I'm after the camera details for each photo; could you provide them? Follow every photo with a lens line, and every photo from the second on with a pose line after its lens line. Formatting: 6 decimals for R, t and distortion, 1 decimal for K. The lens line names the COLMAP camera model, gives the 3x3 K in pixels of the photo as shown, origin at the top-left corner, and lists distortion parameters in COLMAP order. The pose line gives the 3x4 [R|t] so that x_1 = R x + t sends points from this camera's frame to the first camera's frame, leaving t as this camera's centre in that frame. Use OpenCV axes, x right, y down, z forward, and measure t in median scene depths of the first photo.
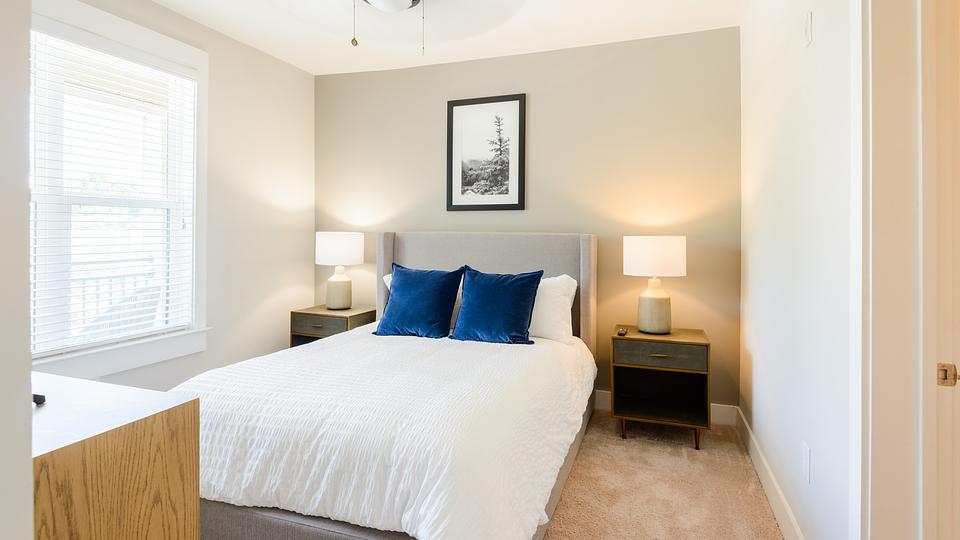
lens RADIAL K [[492.0, 0, 480.3], [0, 492.0, 233.7], [0, 0, 1]] dist [0.096316, -0.036977]
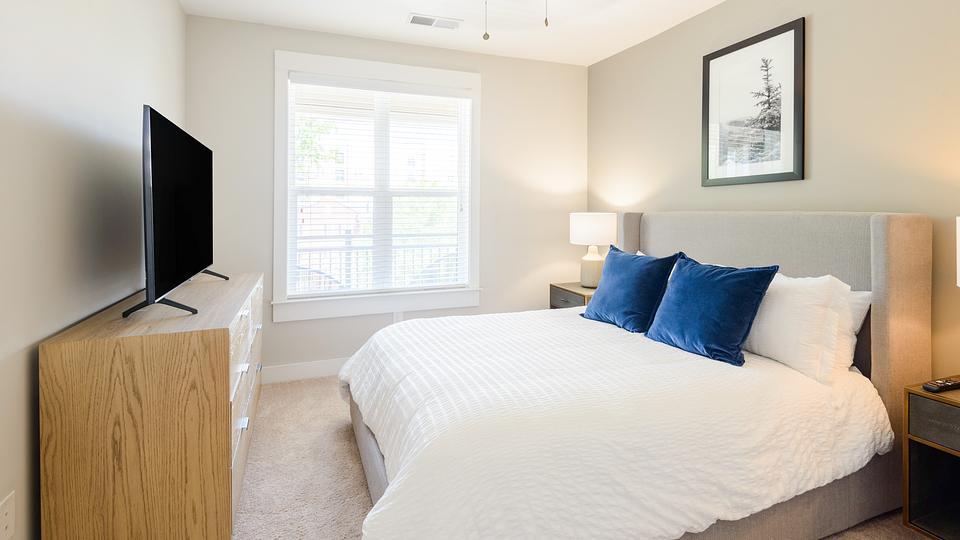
lens RADIAL K [[449.1, 0, 477.5], [0, 449.1, 215.9], [0, 0, 1]] dist [0.014597, -0.000288]
pose [[0.657951, -0.001825, -0.753059, 0.314850], [0.002783, 0.999996, 0.000007, 0.003115], [0.753056, -0.002100, 0.657953, 0.249302]]
